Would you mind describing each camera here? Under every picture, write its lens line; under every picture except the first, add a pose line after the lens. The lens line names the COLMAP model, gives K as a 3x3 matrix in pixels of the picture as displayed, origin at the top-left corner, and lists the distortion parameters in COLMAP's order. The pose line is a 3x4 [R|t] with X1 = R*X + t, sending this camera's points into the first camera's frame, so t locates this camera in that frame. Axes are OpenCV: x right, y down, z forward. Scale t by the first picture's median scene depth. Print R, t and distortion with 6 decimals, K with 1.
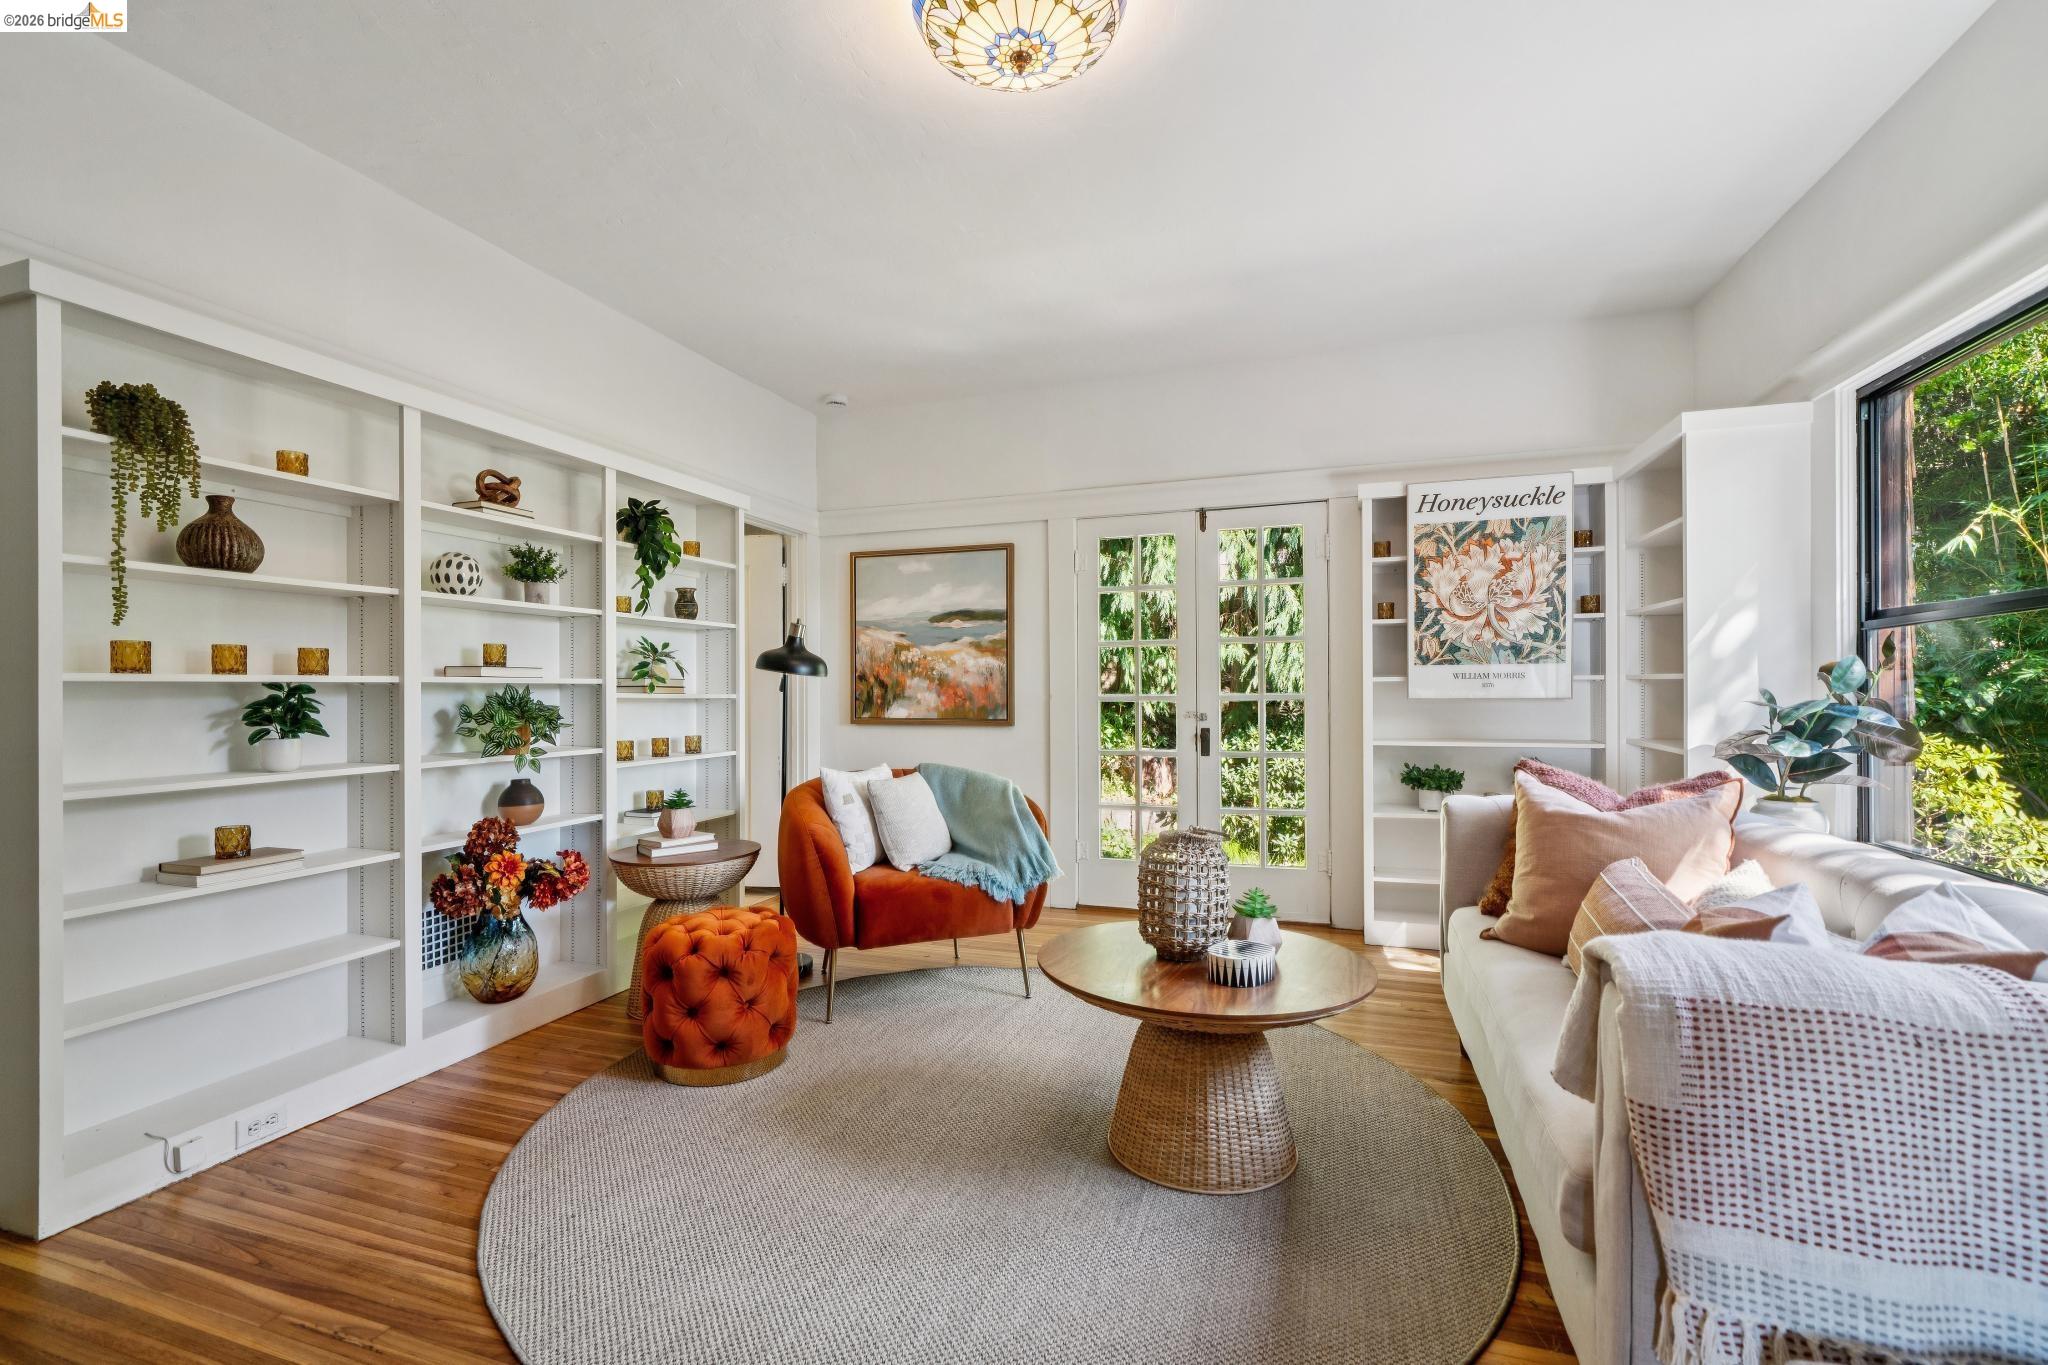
lens RADIAL K [[837.6, 0, 1025.0], [0, 837.6, 686.1], [0, 0, 1]] dist [0.003035, 0.000269]
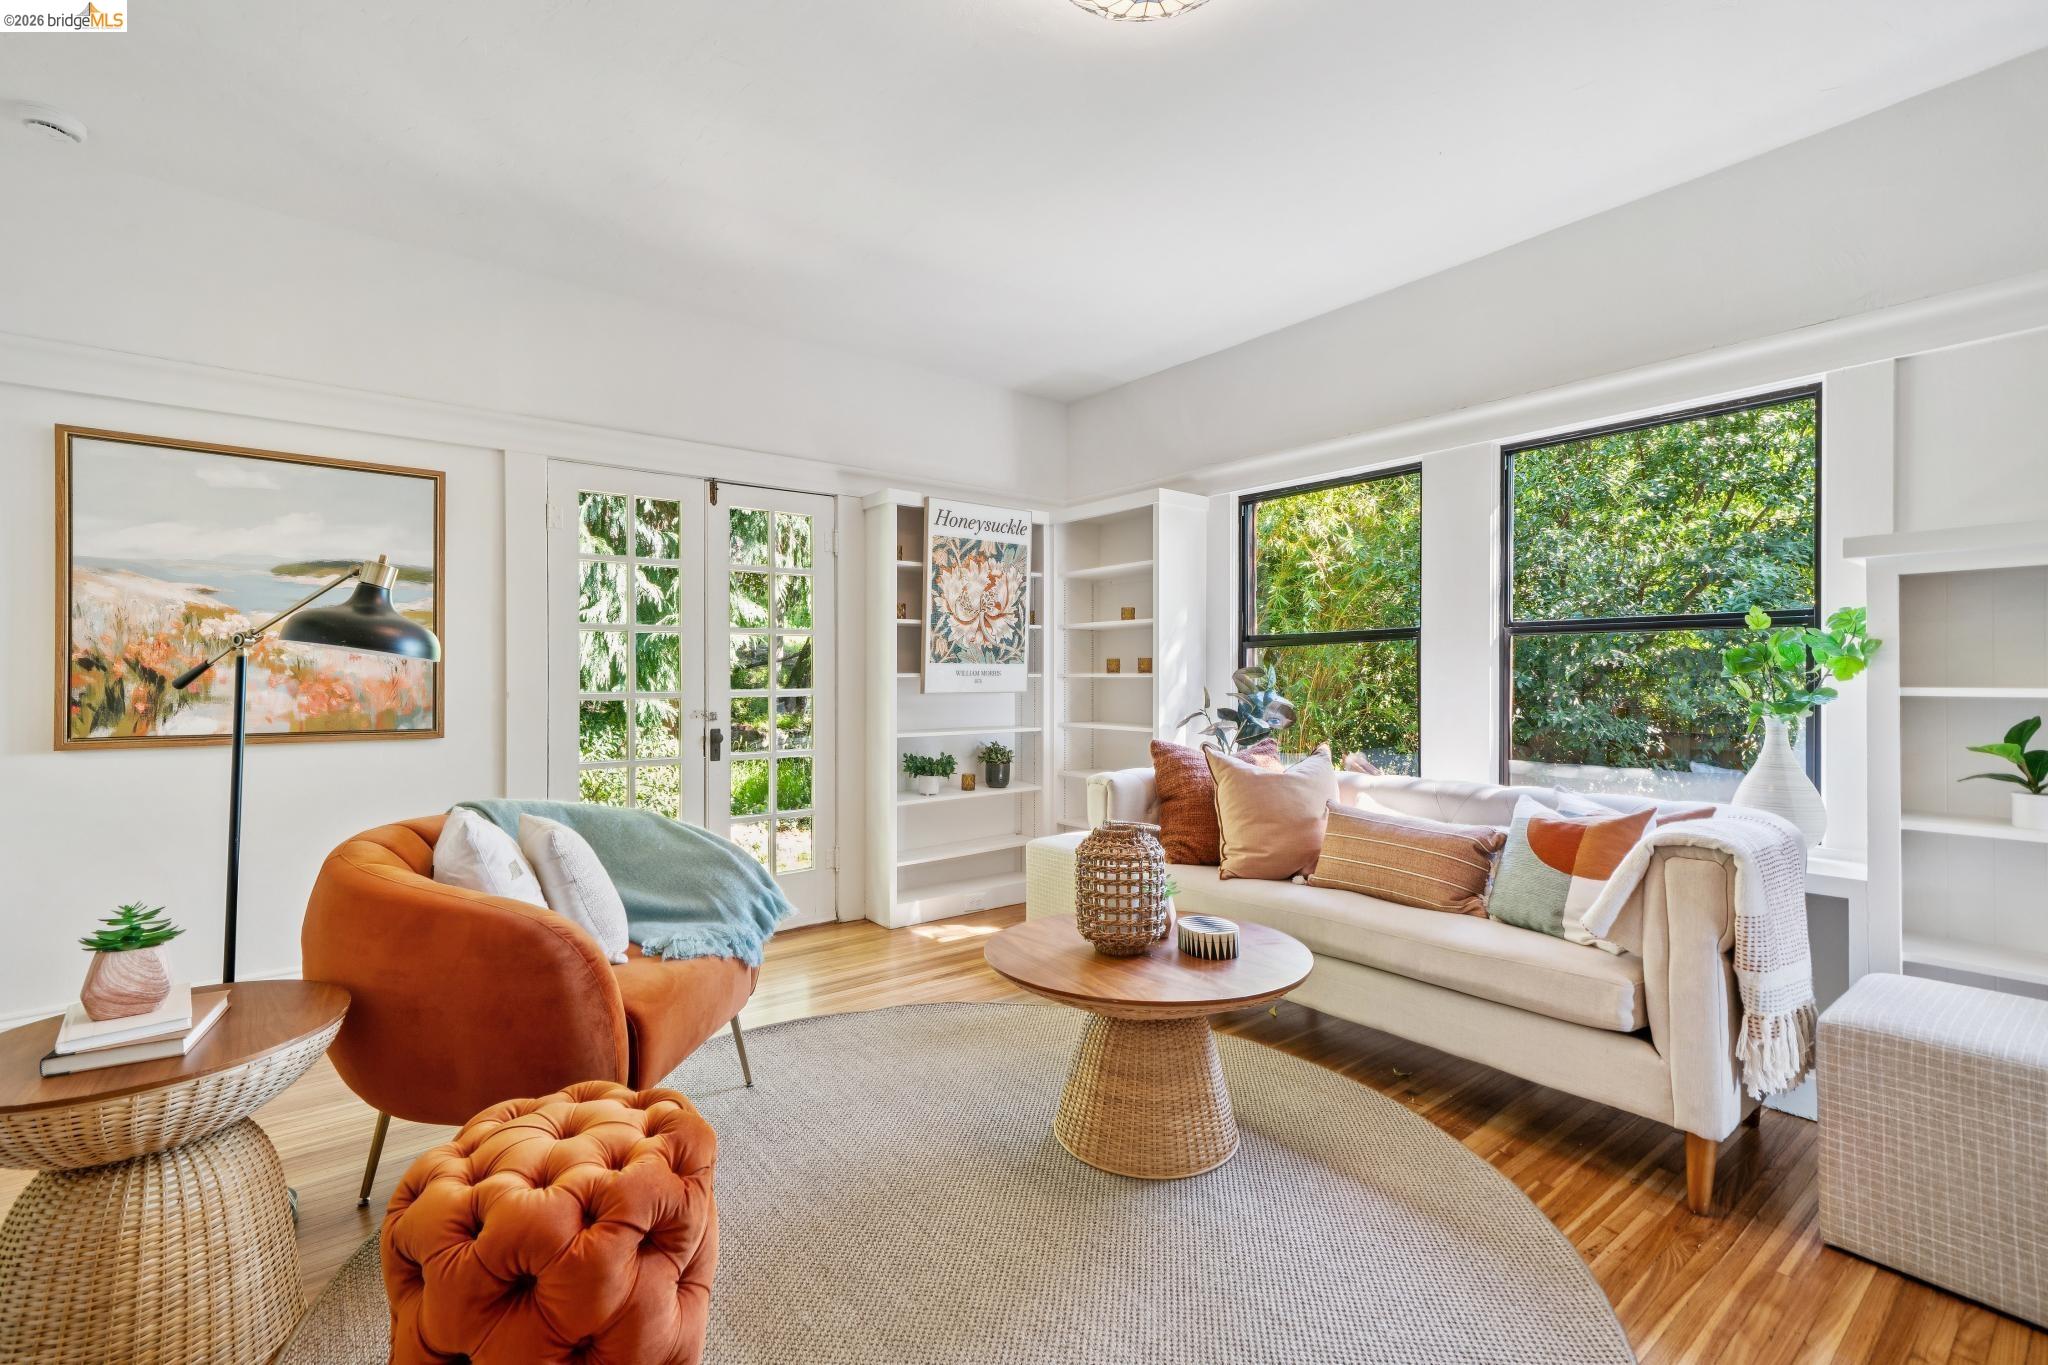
lens RADIAL K [[837.6, 0, 1022.7], [0, 837.6, 679.9], [0, 0, 1]] dist [0.003035, 0.000269]
pose [[0.597184, 0.005311, 0.802087, -0.344697], [-0.002789, 0.999986, -0.004546, 0.001918], [-0.802100, 0.000478, 0.597190, 0.252197]]
